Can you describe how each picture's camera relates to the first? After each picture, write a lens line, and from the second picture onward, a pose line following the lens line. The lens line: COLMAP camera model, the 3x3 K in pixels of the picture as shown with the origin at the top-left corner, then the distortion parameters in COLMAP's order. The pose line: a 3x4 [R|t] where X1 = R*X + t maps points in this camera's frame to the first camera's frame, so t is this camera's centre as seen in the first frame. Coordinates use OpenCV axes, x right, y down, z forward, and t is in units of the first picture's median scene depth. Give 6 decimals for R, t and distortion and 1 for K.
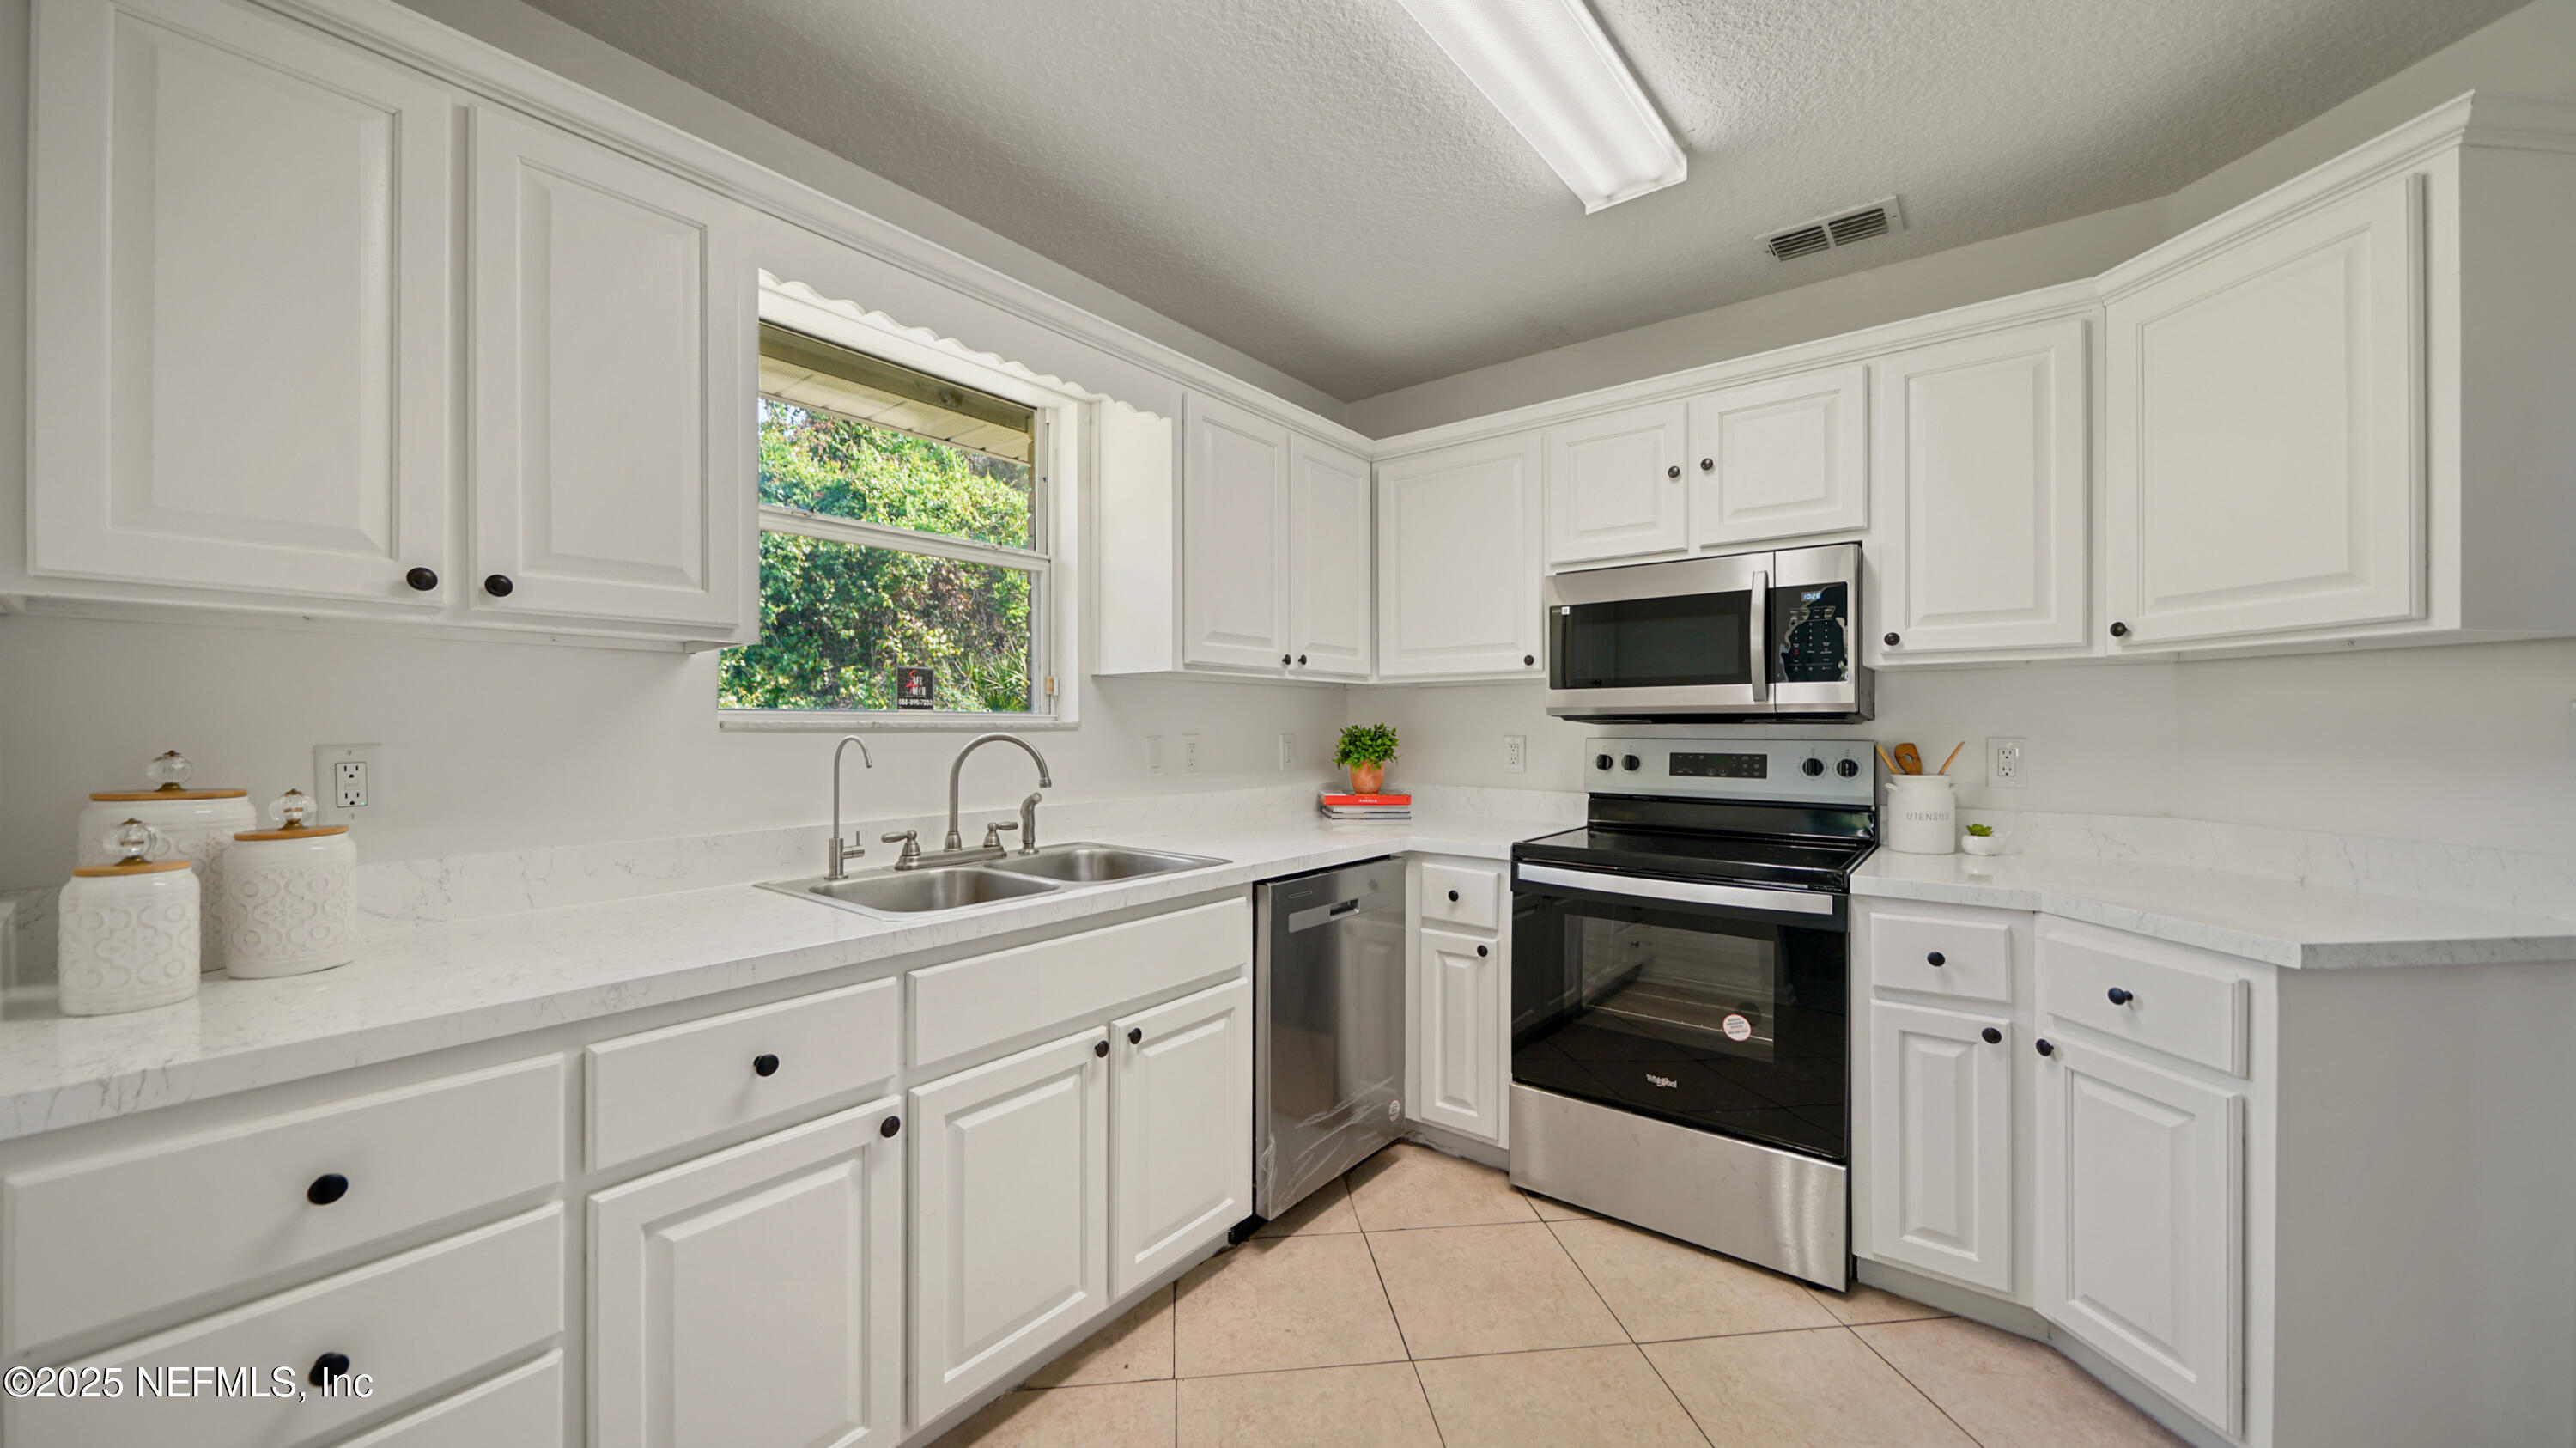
lens RADIAL K [[934.6, 0, 1288.0], [0, 934.6, 724.0], [0, 0, 1]] dist [-0.001904, -0.000106]
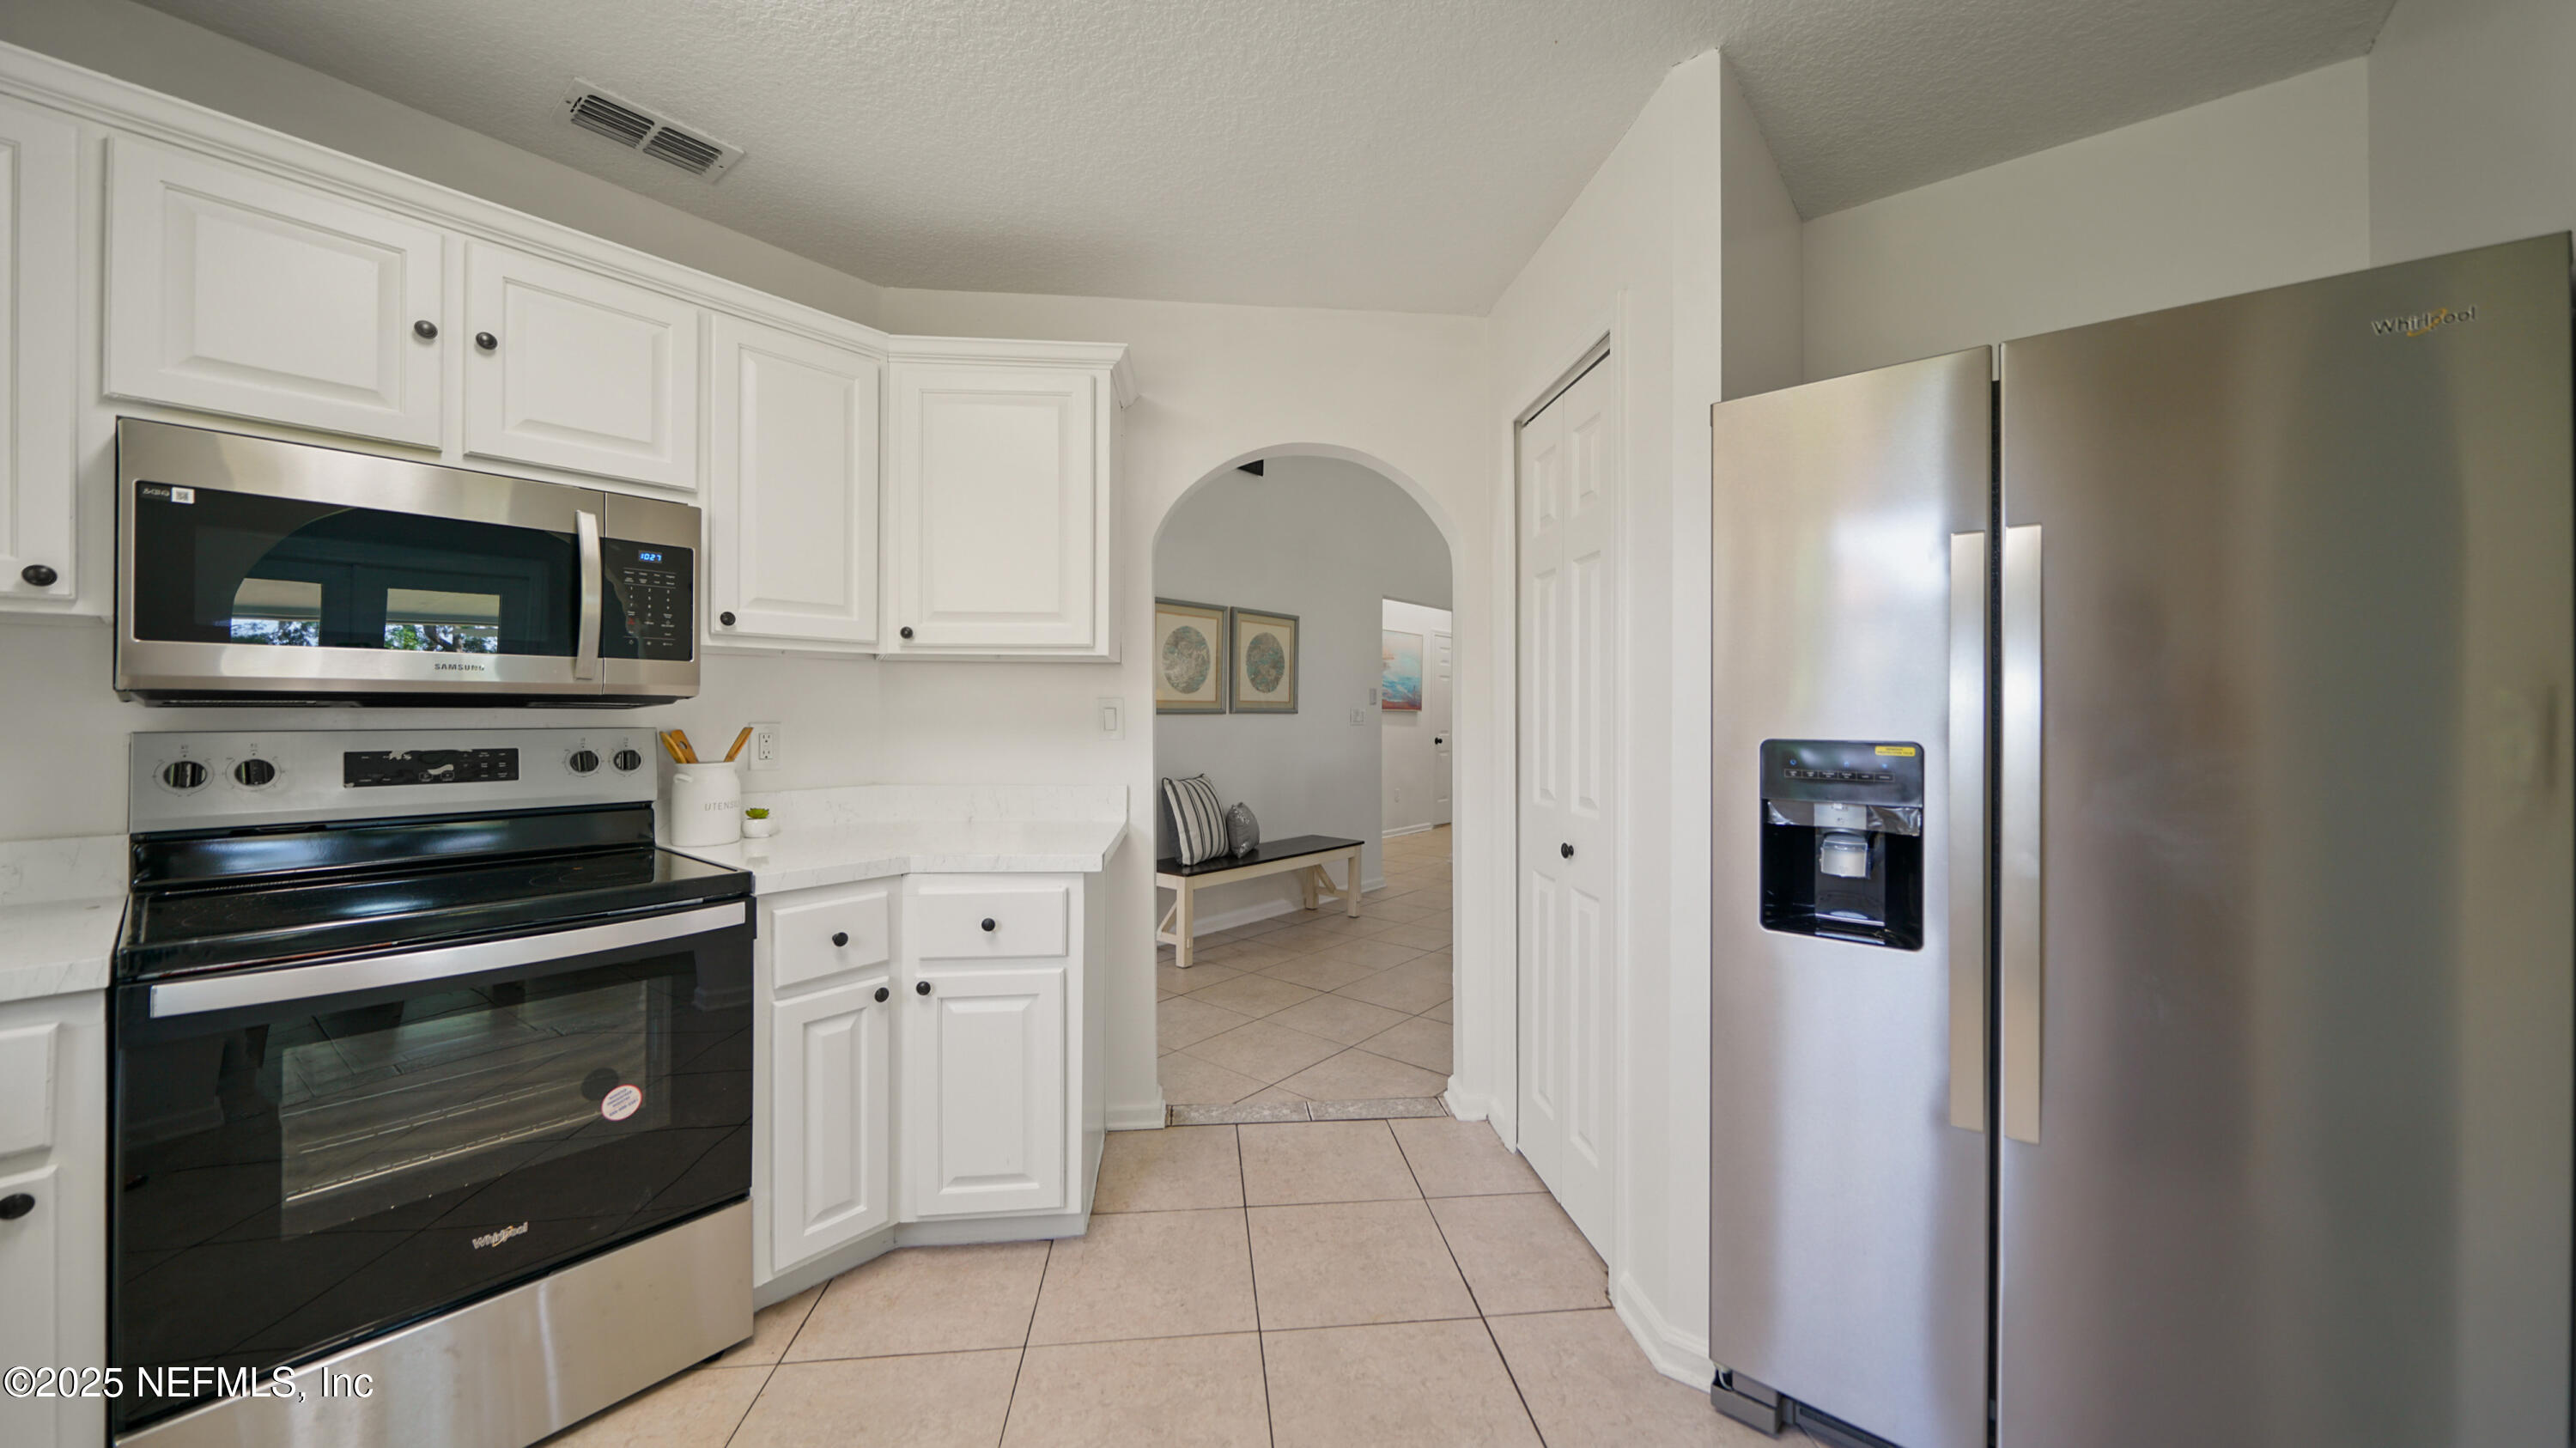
lens RADIAL K [[899.5, 0, 1287.6], [0, 899.5, 708.9], [0, 0, 1]] dist [-0.002324, -0.000137]
pose [[0.016758, 0.001877, 0.999858, -0.258769], [-0.006583, 0.999977, -0.001767, -0.002866], [-0.999838, -0.006553, 0.016770, 0.448181]]
